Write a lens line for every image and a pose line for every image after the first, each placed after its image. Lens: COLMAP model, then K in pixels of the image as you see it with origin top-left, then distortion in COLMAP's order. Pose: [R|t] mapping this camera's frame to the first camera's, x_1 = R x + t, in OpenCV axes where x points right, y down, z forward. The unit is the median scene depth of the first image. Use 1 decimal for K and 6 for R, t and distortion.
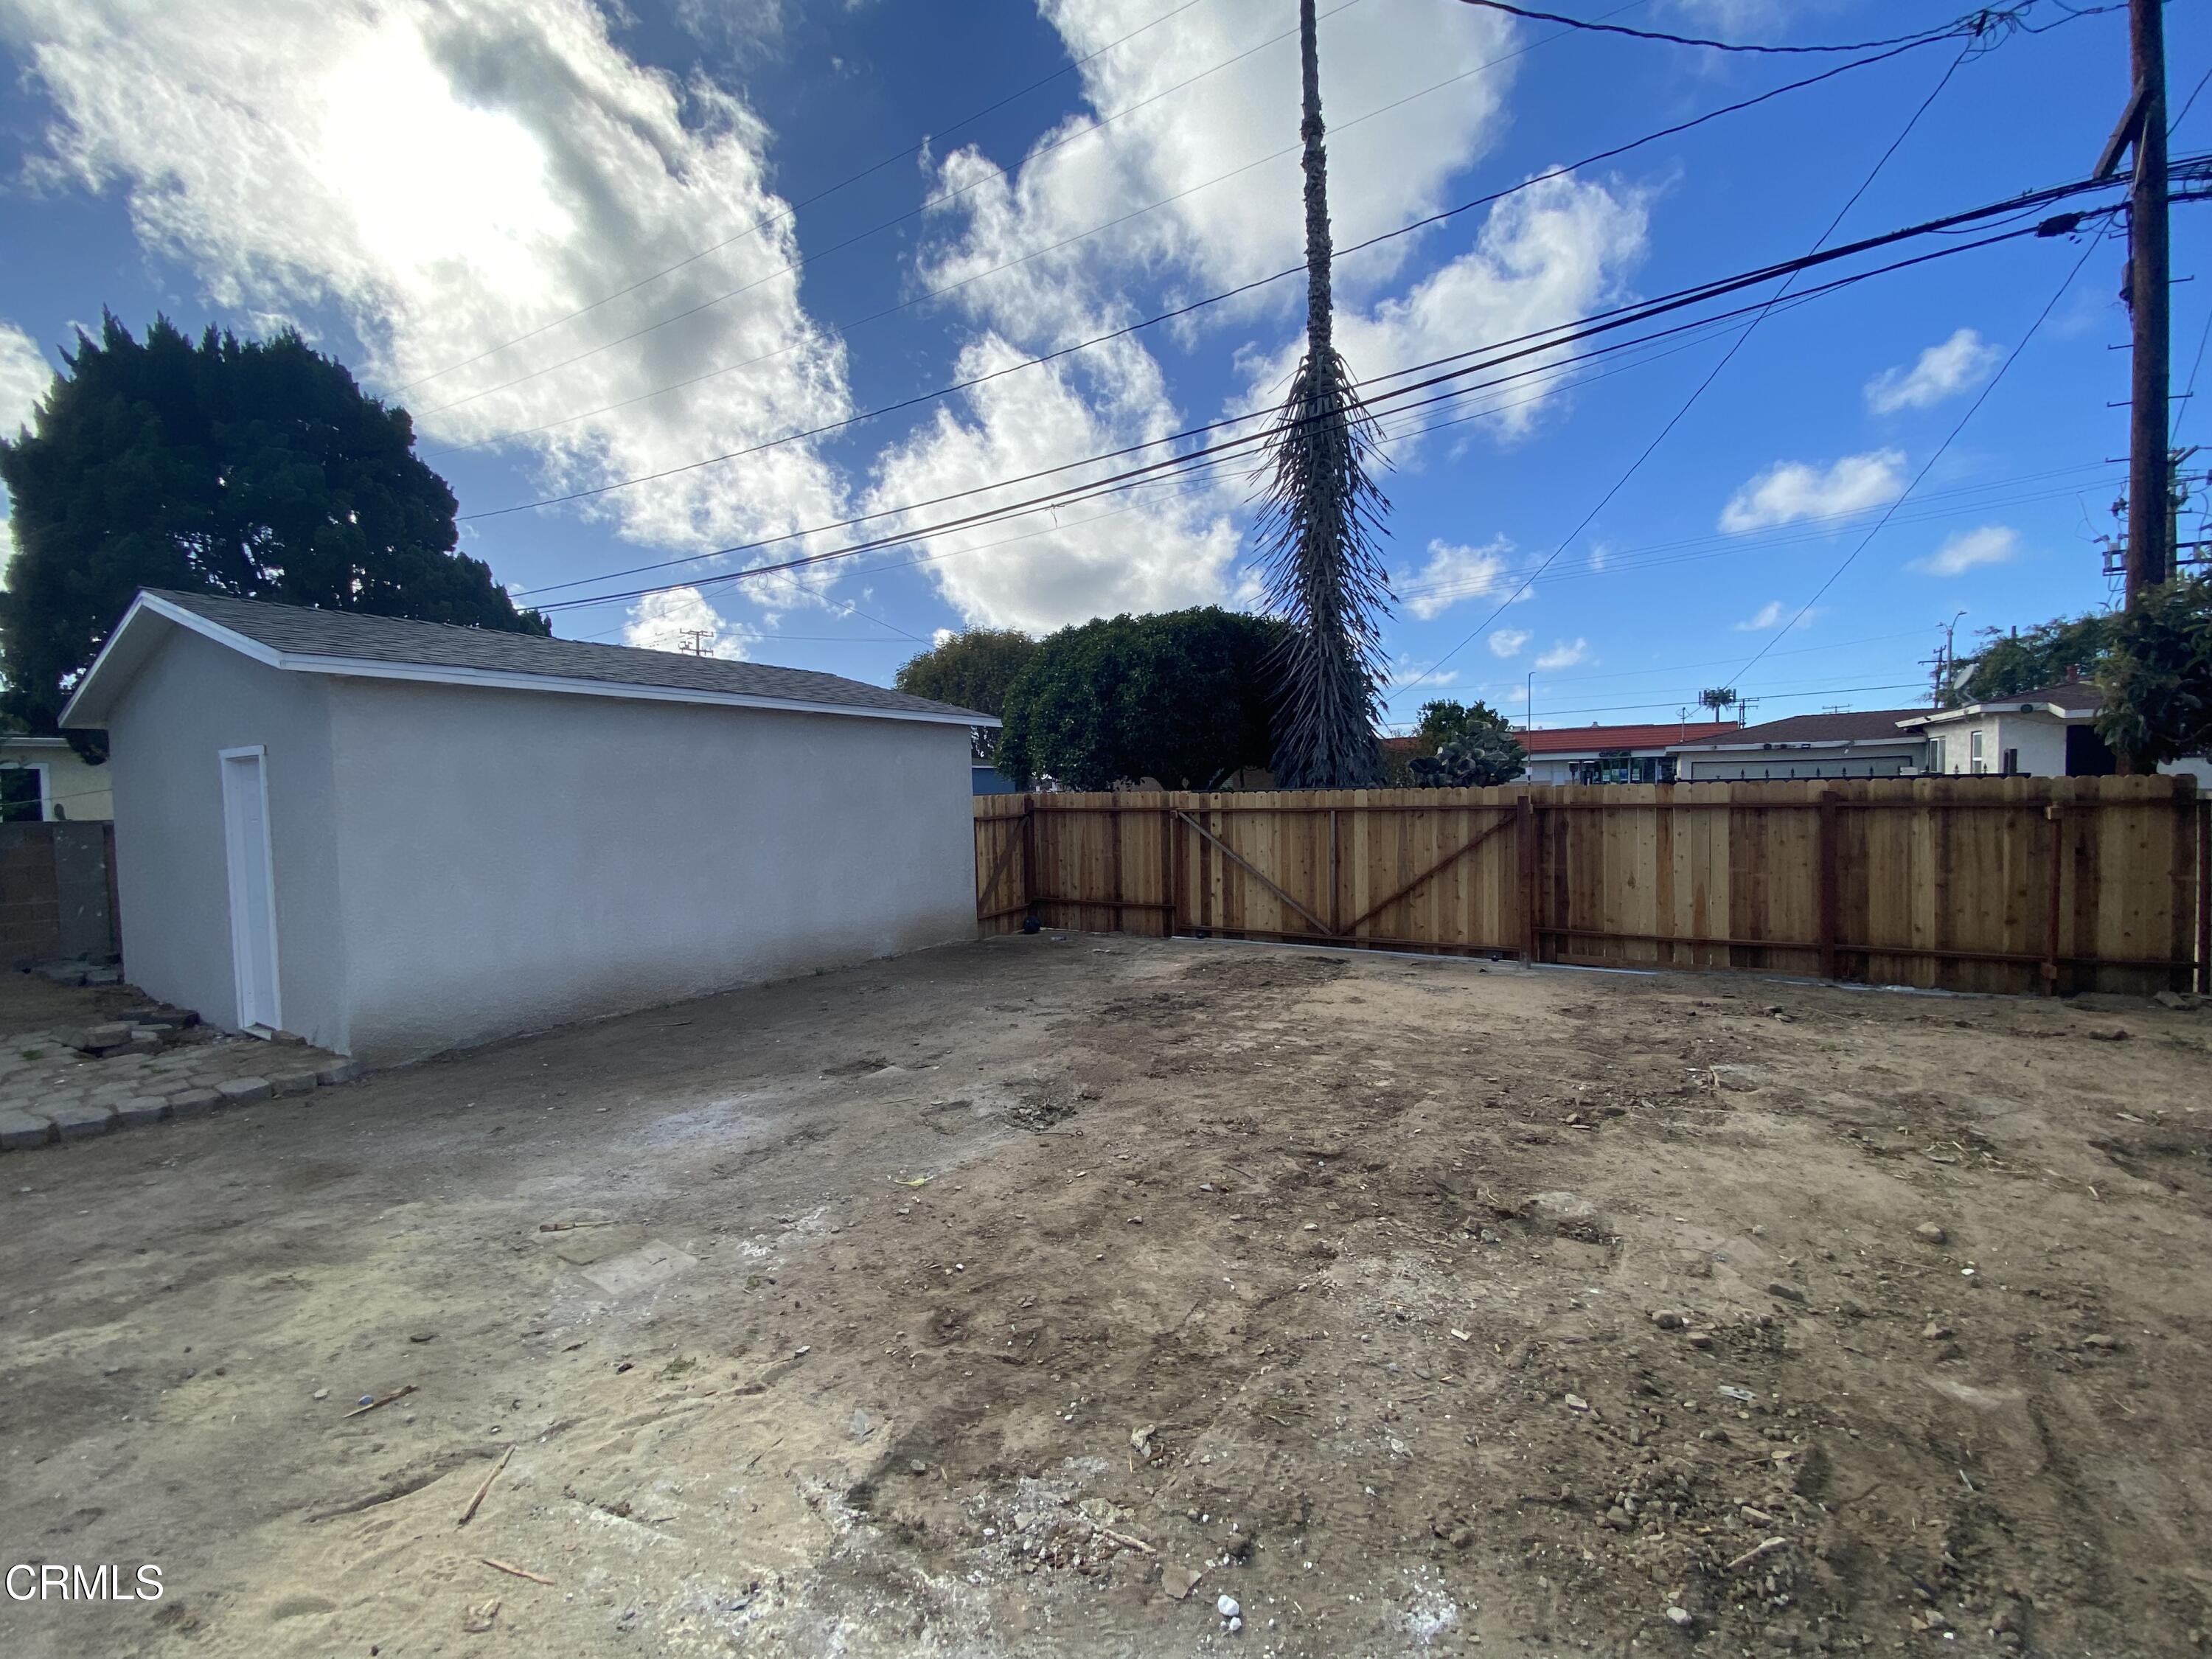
lens RADIAL K [[880.9, 0, 1103.3], [0, 880.9, 816.9], [0, 0, 1]] dist [0.021712, -0.018591]
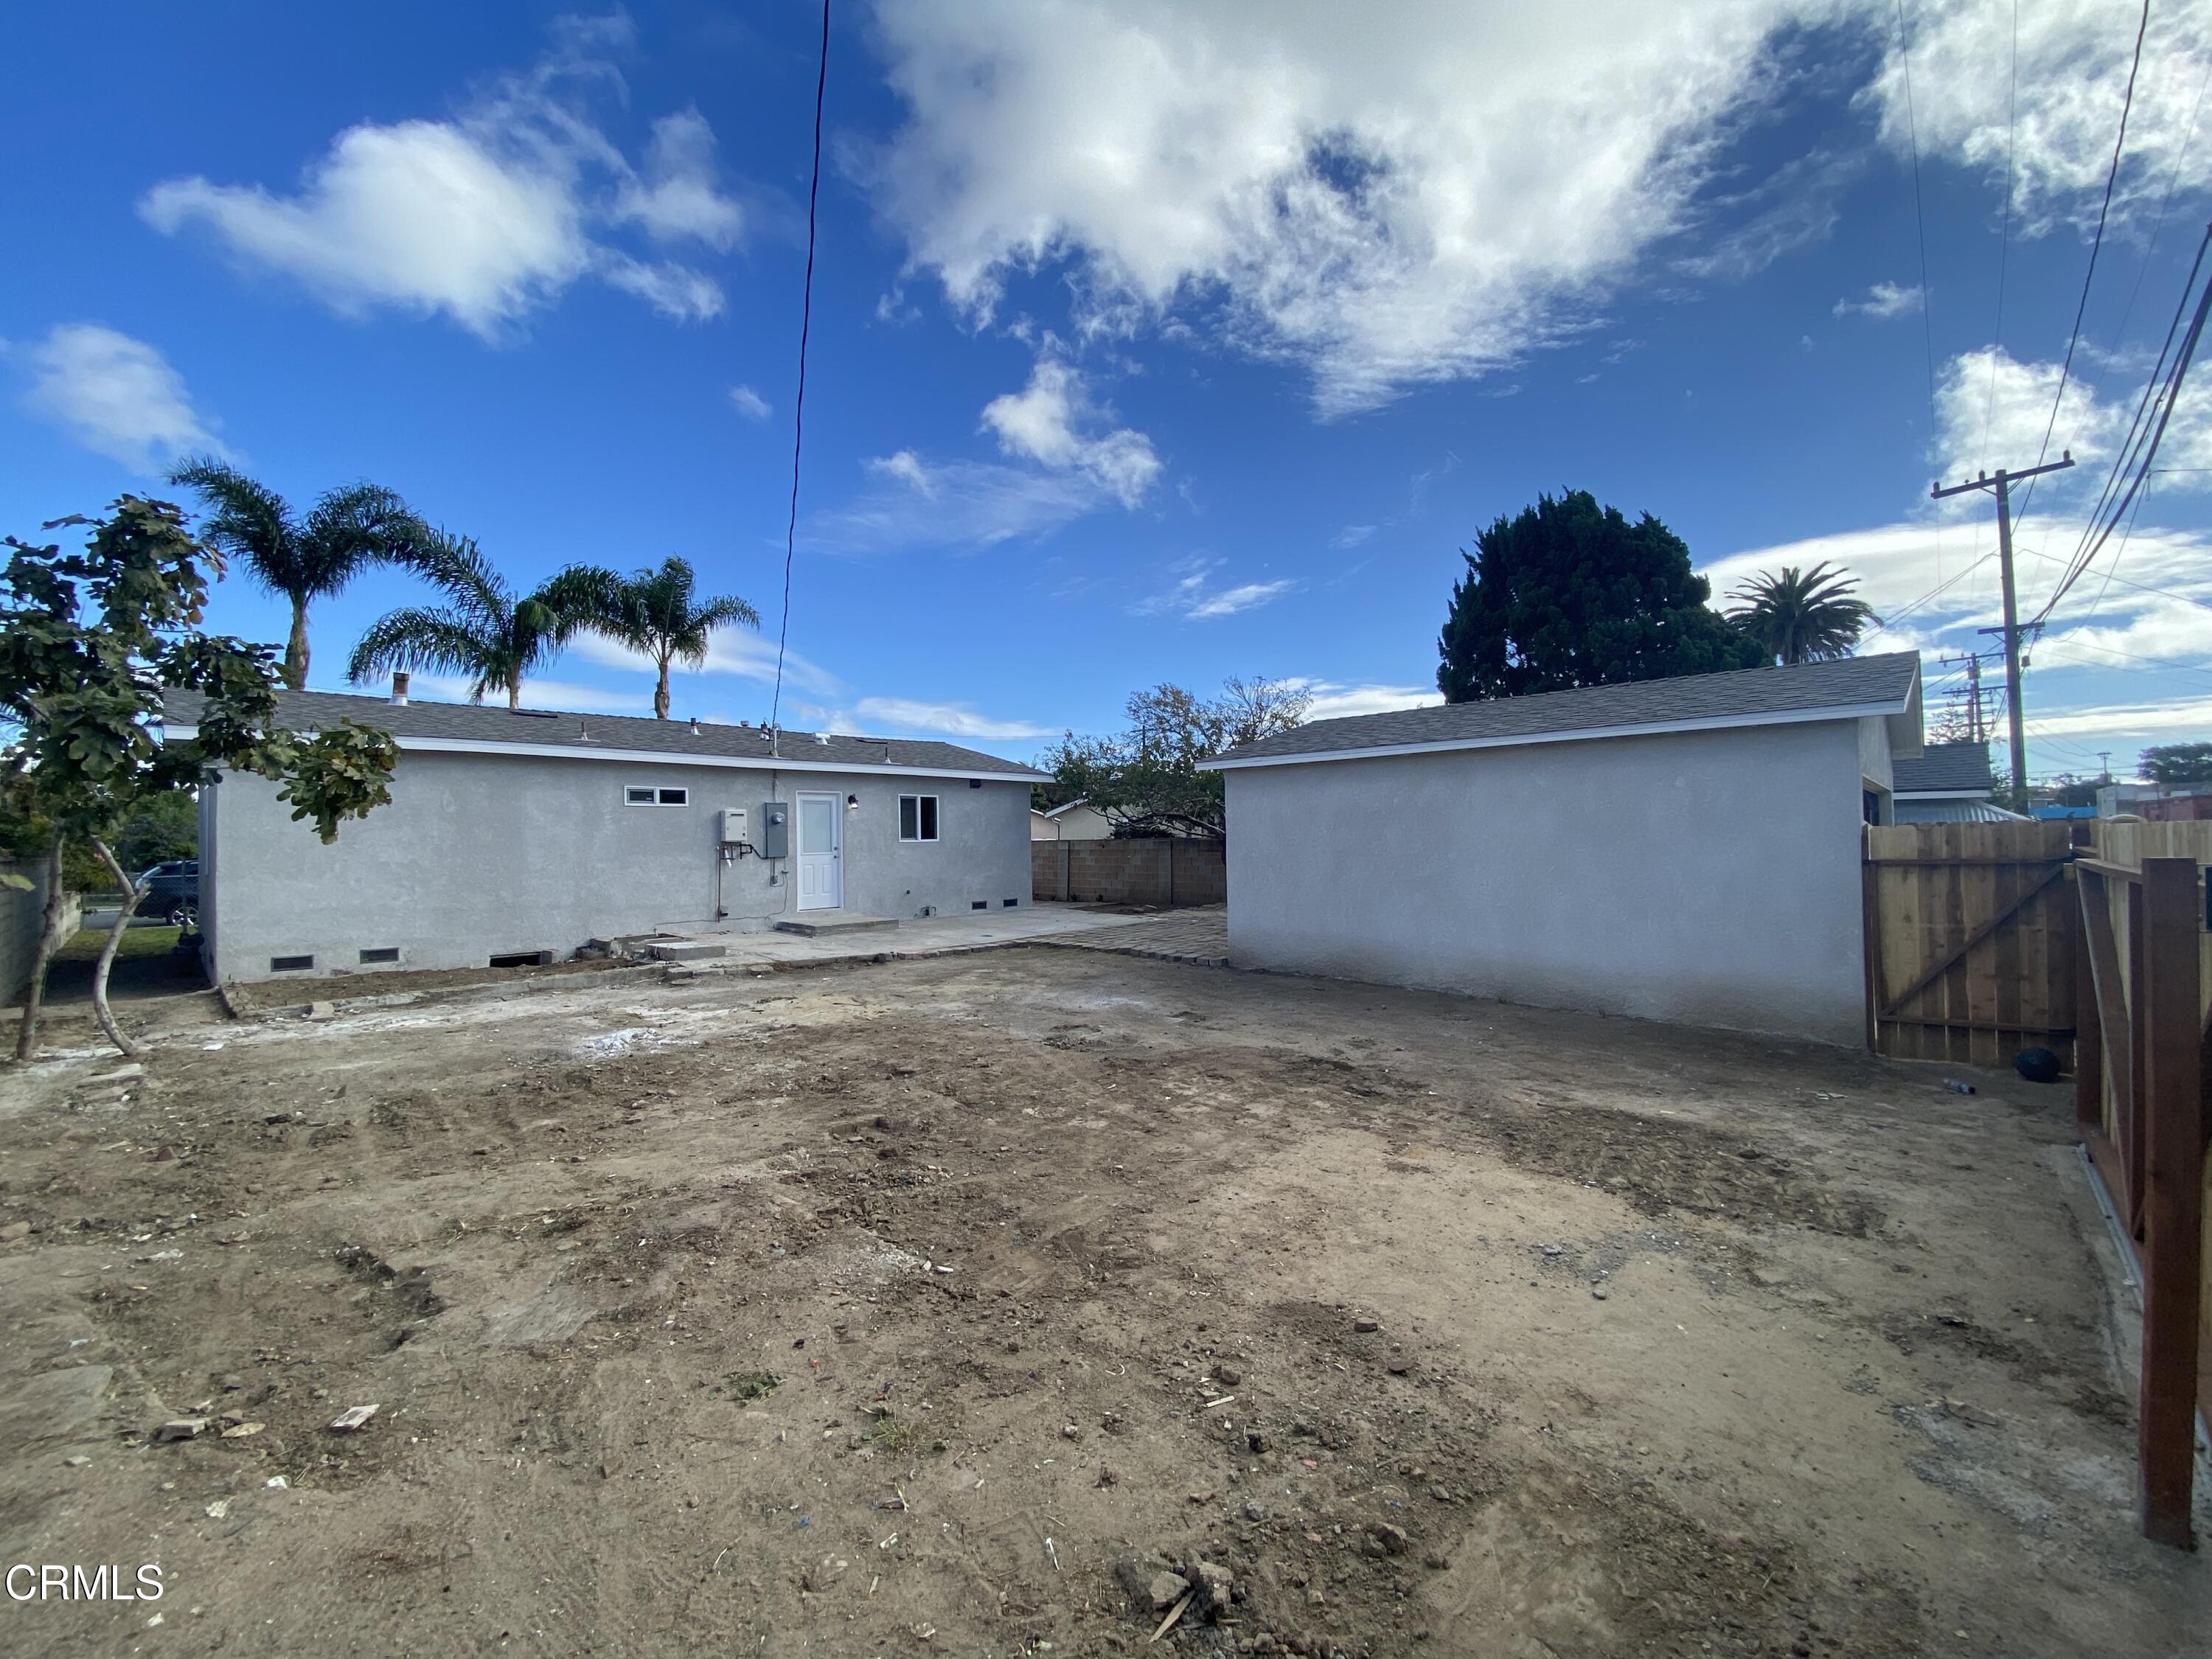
lens RADIAL K [[880.9, 0, 1103.3], [0, 880.9, 816.9], [0, 0, 1]] dist [0.021712, -0.018591]
pose [[-0.188998, 0.000842, -0.981977, 1.237454], [-0.019036, 0.999809, 0.004521, -0.052000], [0.981793, 0.019547, -0.188946, 1.186808]]
